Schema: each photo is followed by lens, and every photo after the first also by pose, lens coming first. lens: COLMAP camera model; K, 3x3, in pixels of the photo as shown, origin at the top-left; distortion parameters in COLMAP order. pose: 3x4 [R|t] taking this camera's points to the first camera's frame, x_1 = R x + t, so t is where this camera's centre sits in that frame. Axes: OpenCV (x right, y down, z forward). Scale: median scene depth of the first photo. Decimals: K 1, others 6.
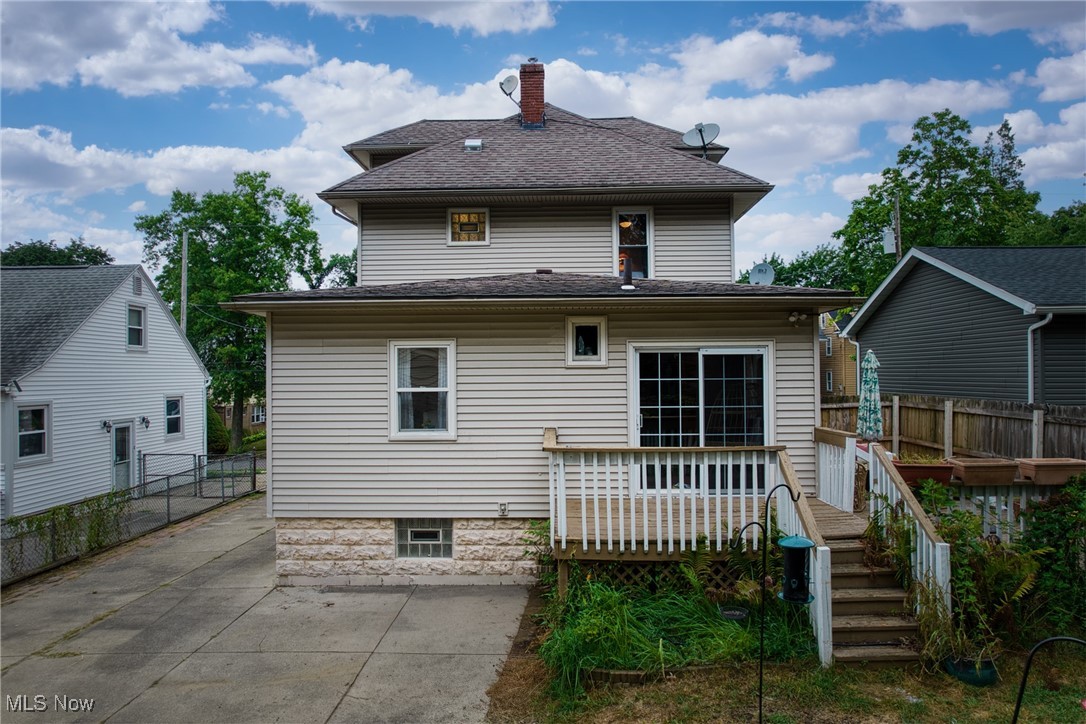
lens RADIAL K [[697.7, 0, 543.0], [0, 697.7, 362.0], [0, 0, 1]] dist [-0.082222, 0.074935]
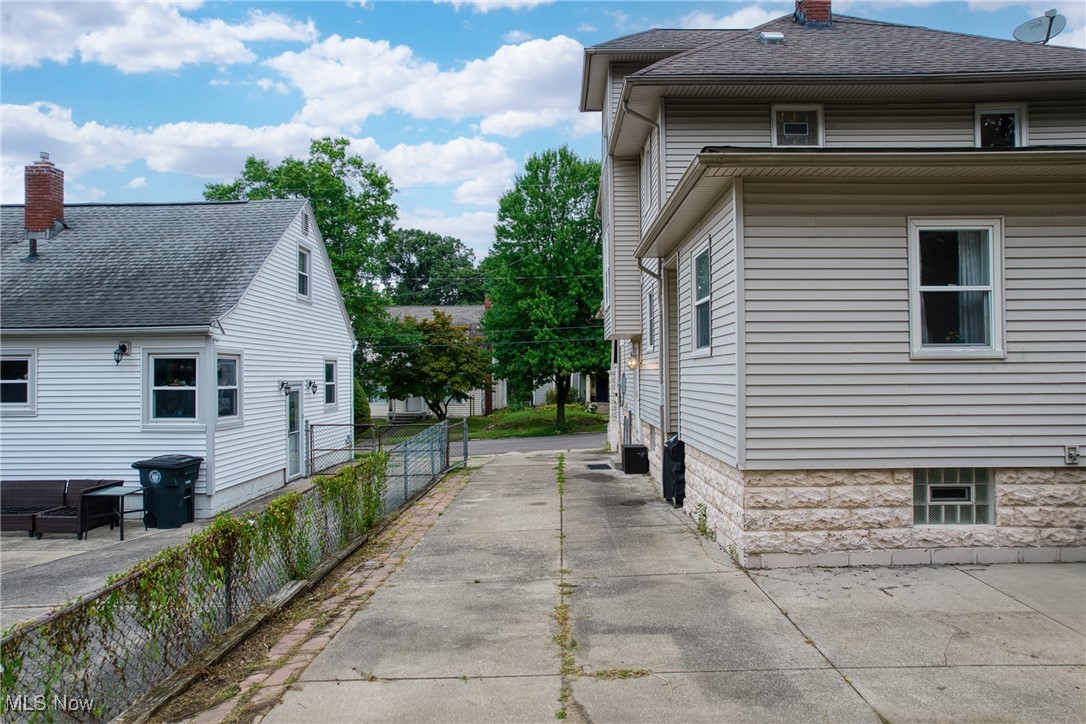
lens RADIAL K [[693.0, 0, 542.9], [0, 693.0, 366.9], [0, 0, 1]] dist [-0.075893, 0.069947]
pose [[0.999988, 0.000486, 0.004922, -0.596500], [-0.000512, 0.999986, 0.005246, 0.116360], [-0.004919, -0.005249, 0.999974, 0.300909]]
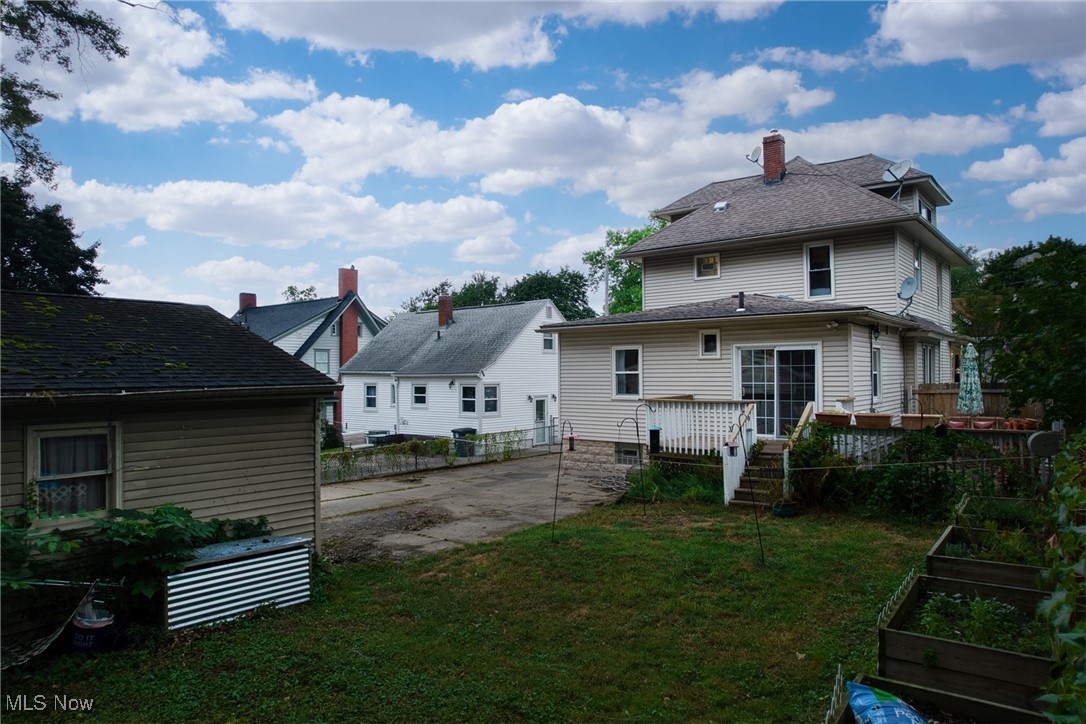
lens RADIAL K [[693.0, 0, 542.9], [0, 693.0, 366.9], [0, 0, 1]] dist [-0.075893, 0.069947]
pose [[0.789165, -0.004741, -0.614163, 0.766327], [0.011515, 0.999909, 0.007077, 0.009522], [0.614073, -0.012658, 0.789148, -0.571277]]
